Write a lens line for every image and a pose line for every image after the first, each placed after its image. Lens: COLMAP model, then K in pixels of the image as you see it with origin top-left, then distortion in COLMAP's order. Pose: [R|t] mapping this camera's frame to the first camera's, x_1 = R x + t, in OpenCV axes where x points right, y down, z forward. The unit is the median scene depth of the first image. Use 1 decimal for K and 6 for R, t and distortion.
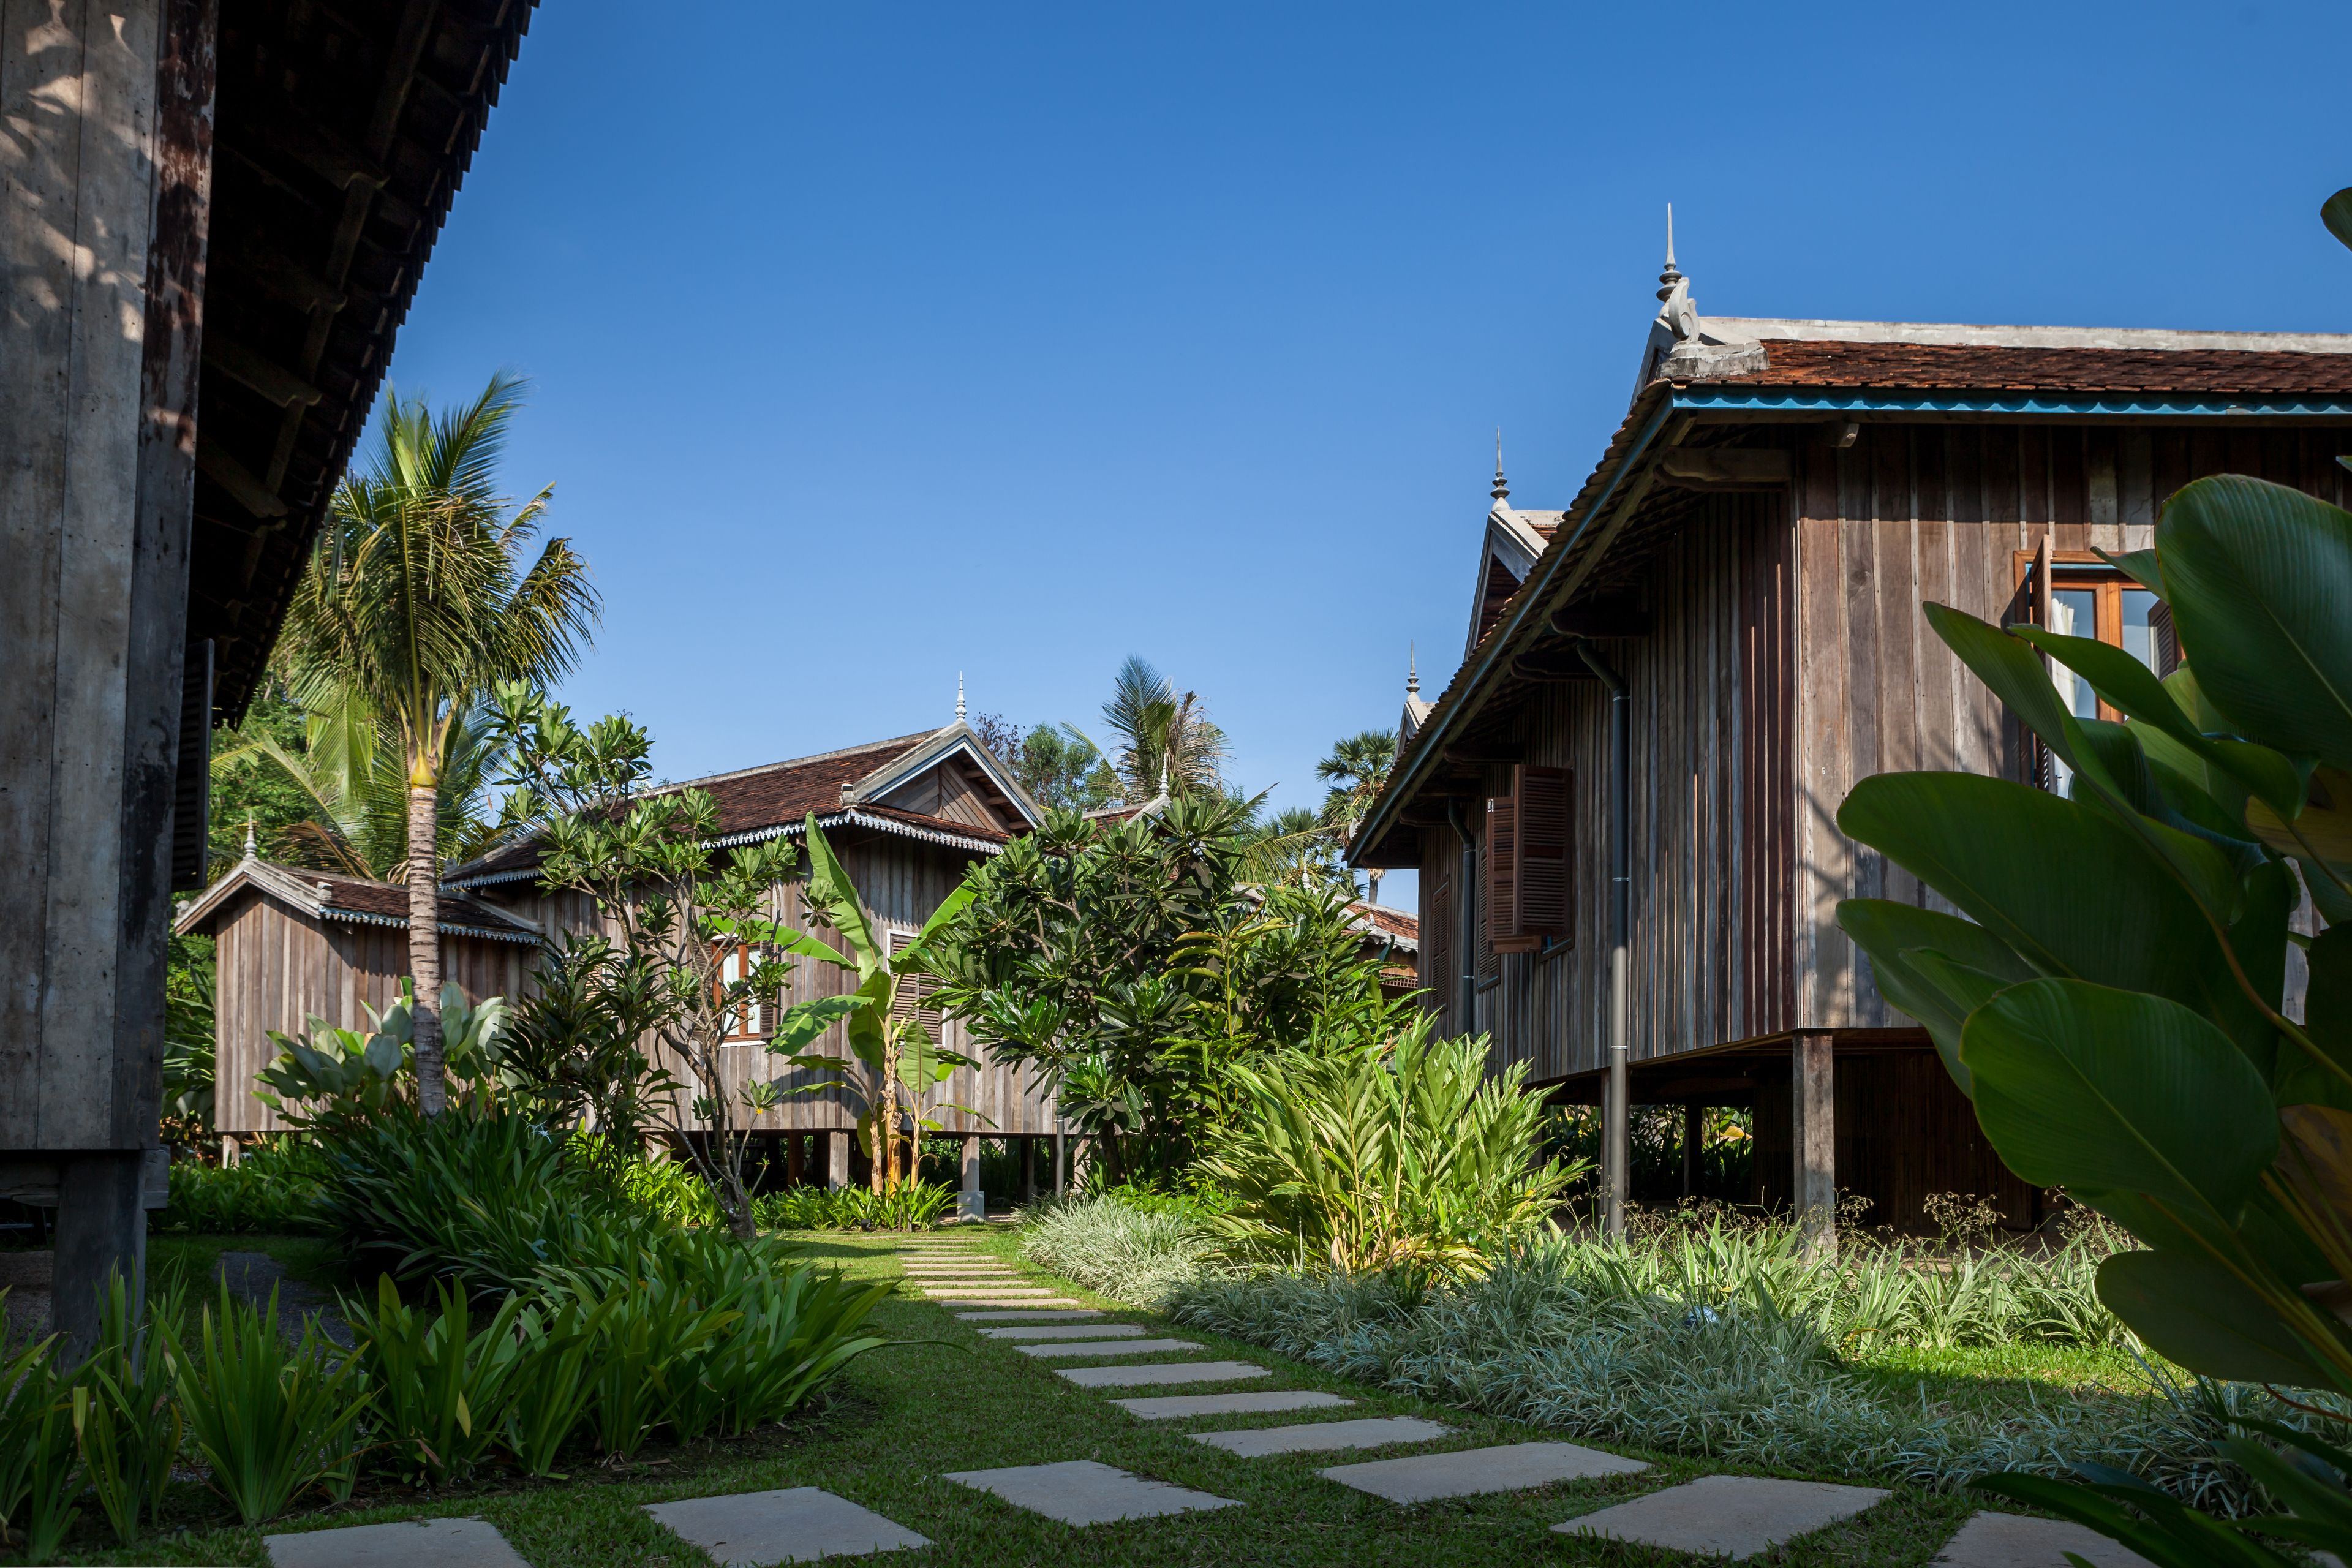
lens RADIAL K [[3178.0, 0, 1176.0], [0, 3178.0, 784.0], [0, 0, 1]] dist [-0.343643, 0.839882]
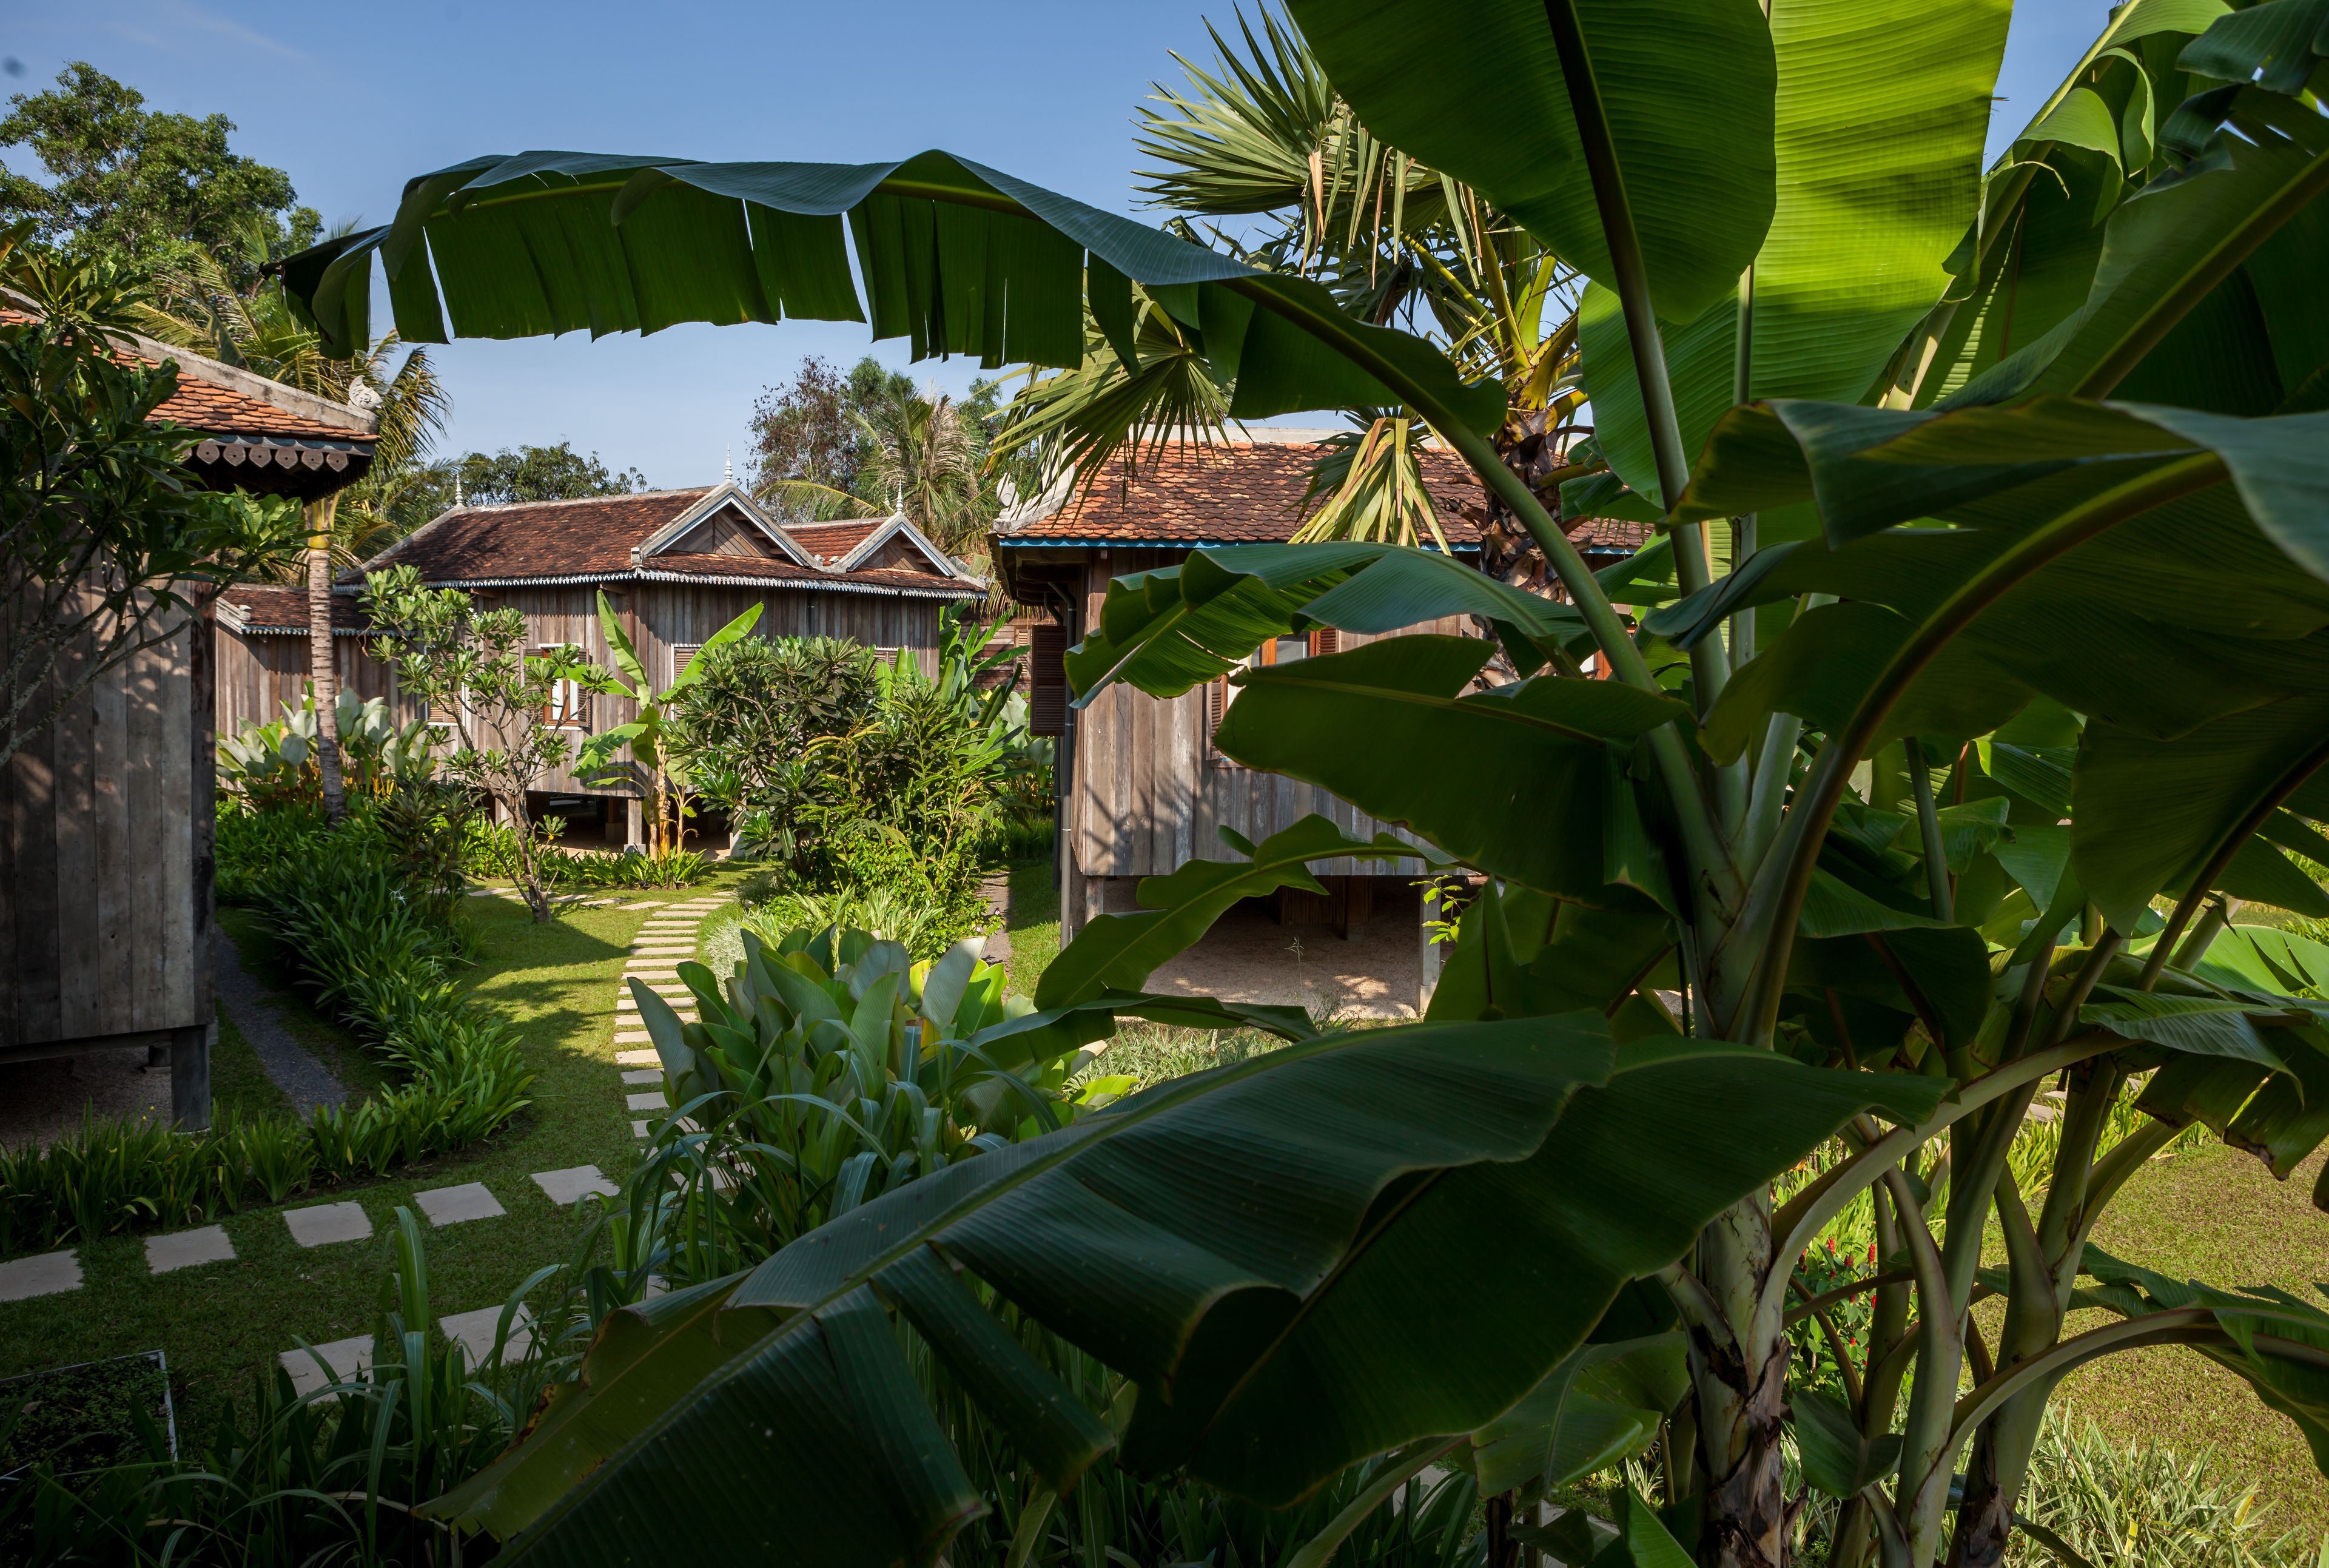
lens RADIAL K [[2703.2, 0, 1164.5], [0, 2703.2, 784.0], [0, 0, 1]] dist [-0.187717, -0.005255]
pose [[0.997470, -0.003815, 0.070988, 0.047065], [-0.005780, 0.990901, 0.134469, -0.064619], [-0.070855, -0.134539, 0.988372, -0.191229]]
